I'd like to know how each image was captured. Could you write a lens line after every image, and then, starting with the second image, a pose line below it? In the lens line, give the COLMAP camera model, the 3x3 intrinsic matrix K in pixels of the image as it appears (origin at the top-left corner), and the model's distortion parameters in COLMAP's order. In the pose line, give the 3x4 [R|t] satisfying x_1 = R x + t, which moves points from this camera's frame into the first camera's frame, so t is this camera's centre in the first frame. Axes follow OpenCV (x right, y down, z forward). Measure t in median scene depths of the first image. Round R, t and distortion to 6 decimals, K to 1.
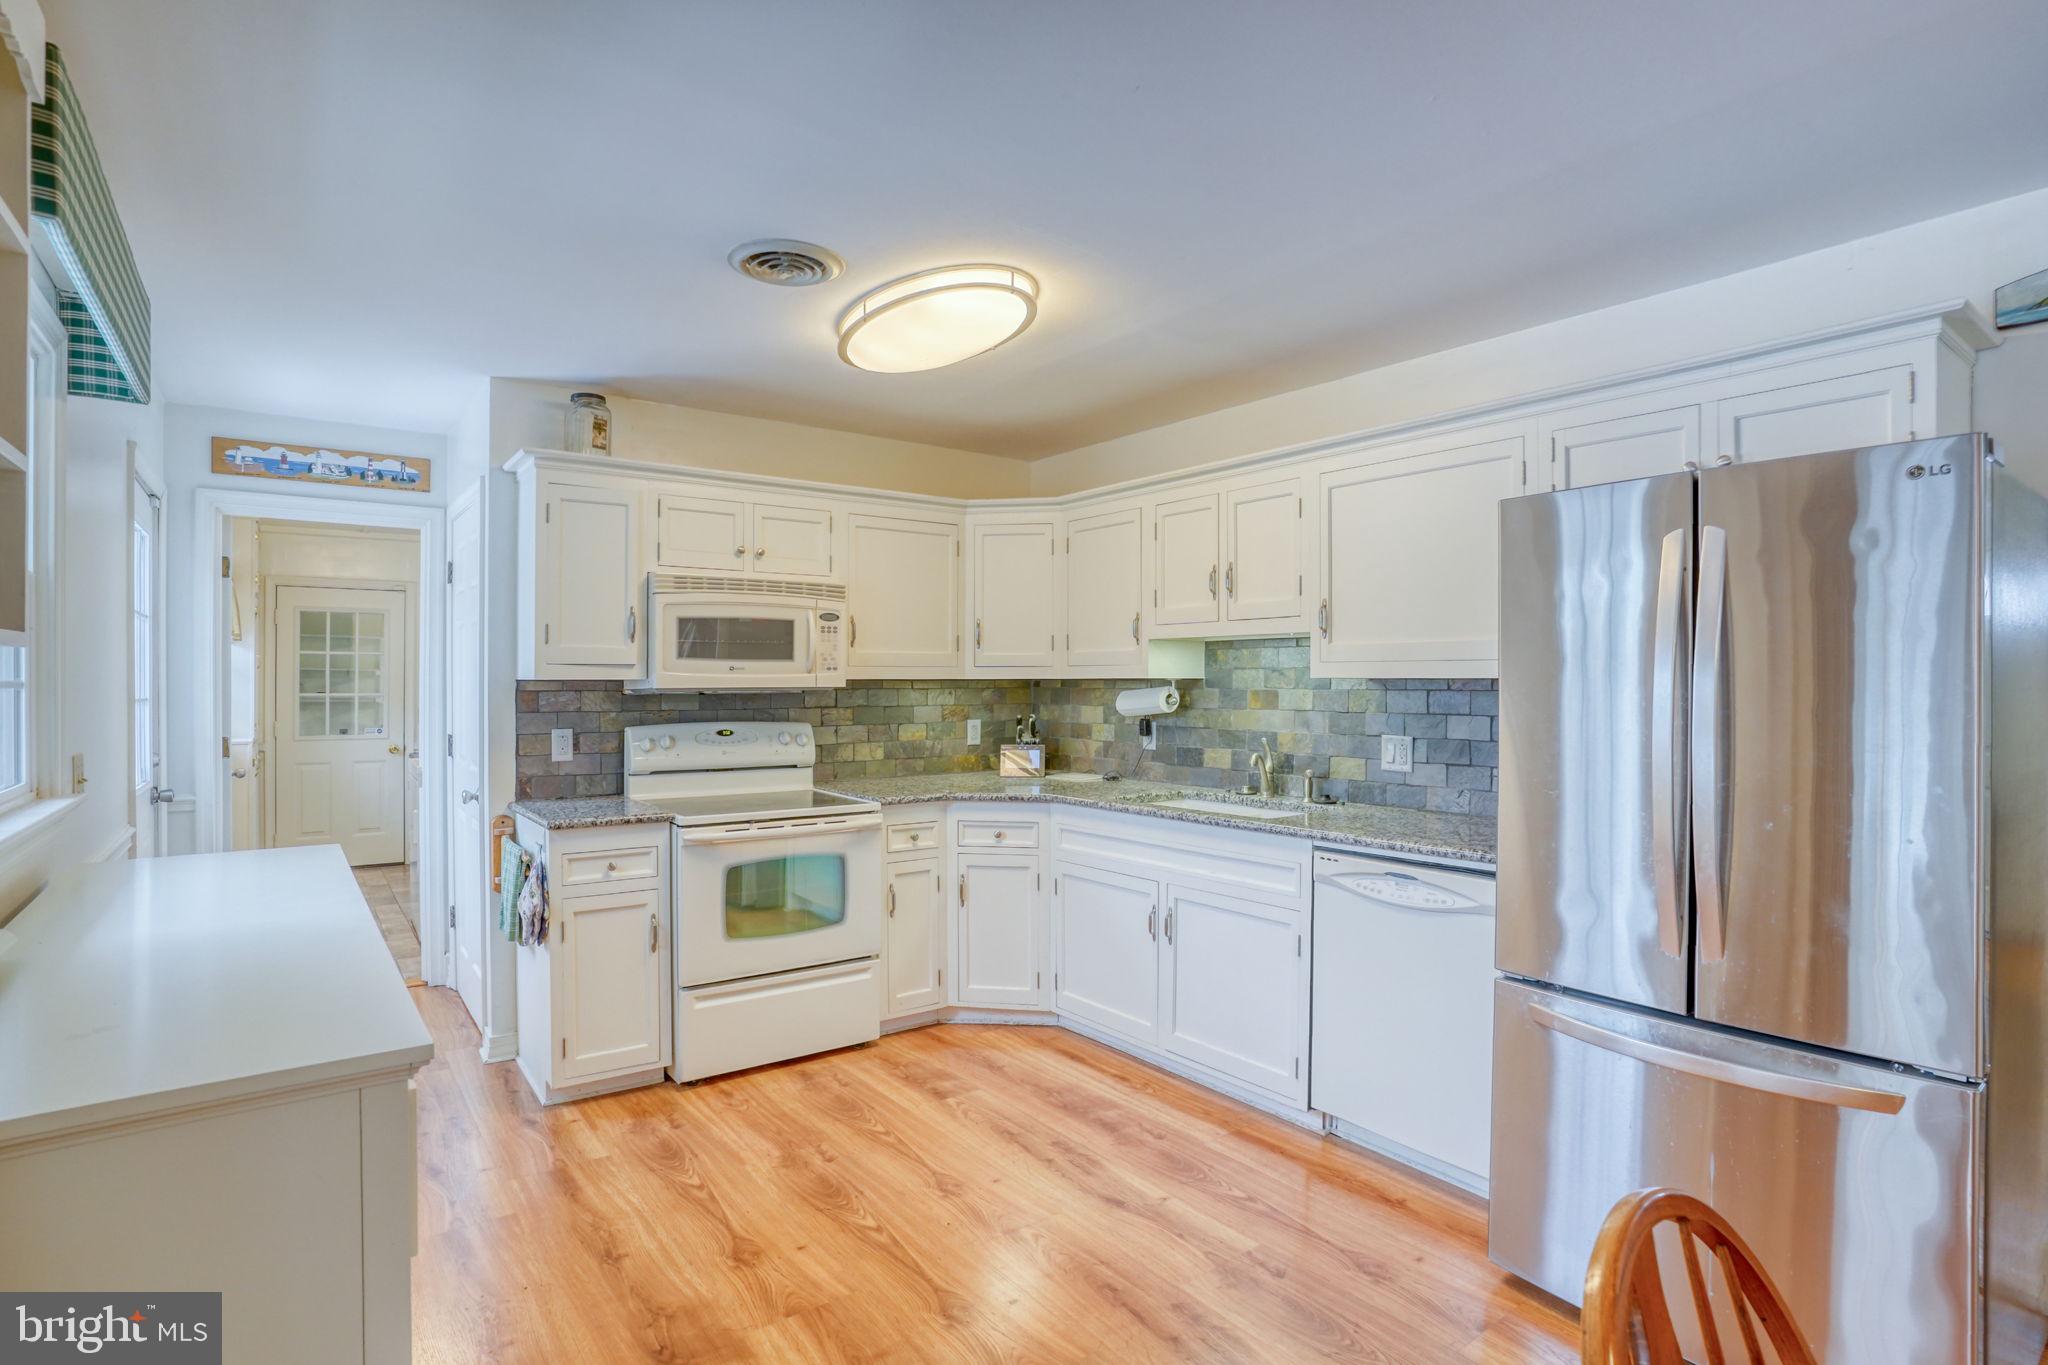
lens RADIAL K [[1012.5, 0, 1026.5], [0, 1012.5, 675.3], [0, 0, 1]] dist [-0.074130, 0.043006]
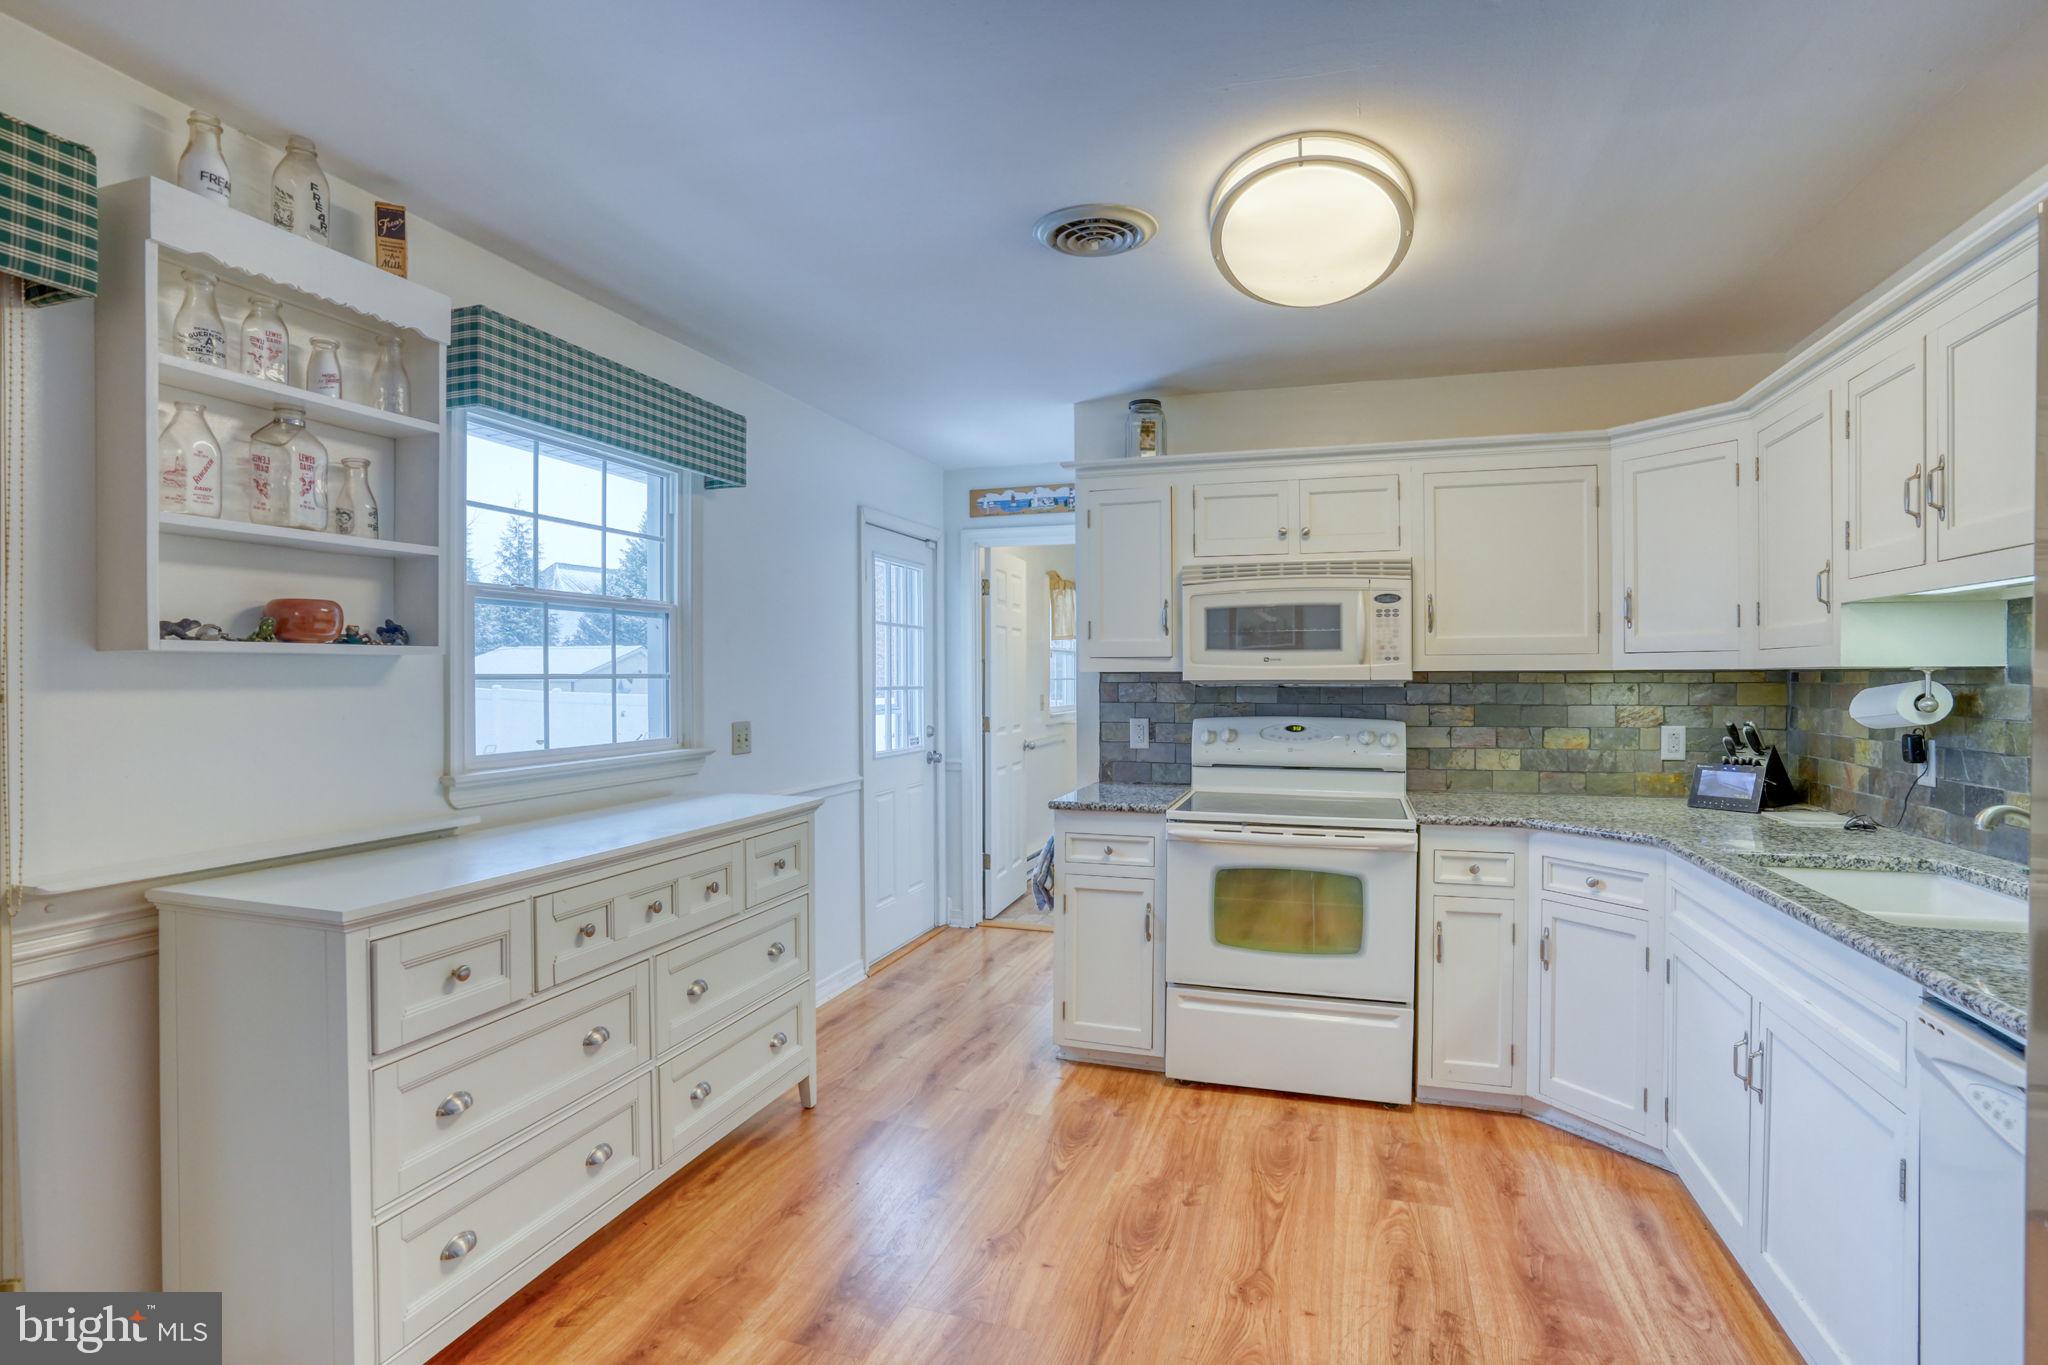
lens RADIAL K [[1012.5, 0, 1026.5], [0, 1012.5, 675.3], [0, 0, 1]] dist [-0.074130, 0.043006]
pose [[0.582996, -0.000277, -0.812475, 0.328841], [0.004952, 0.999983, 0.003212, 0.003650], [0.812460, -0.005896, 0.582987, 0.263364]]
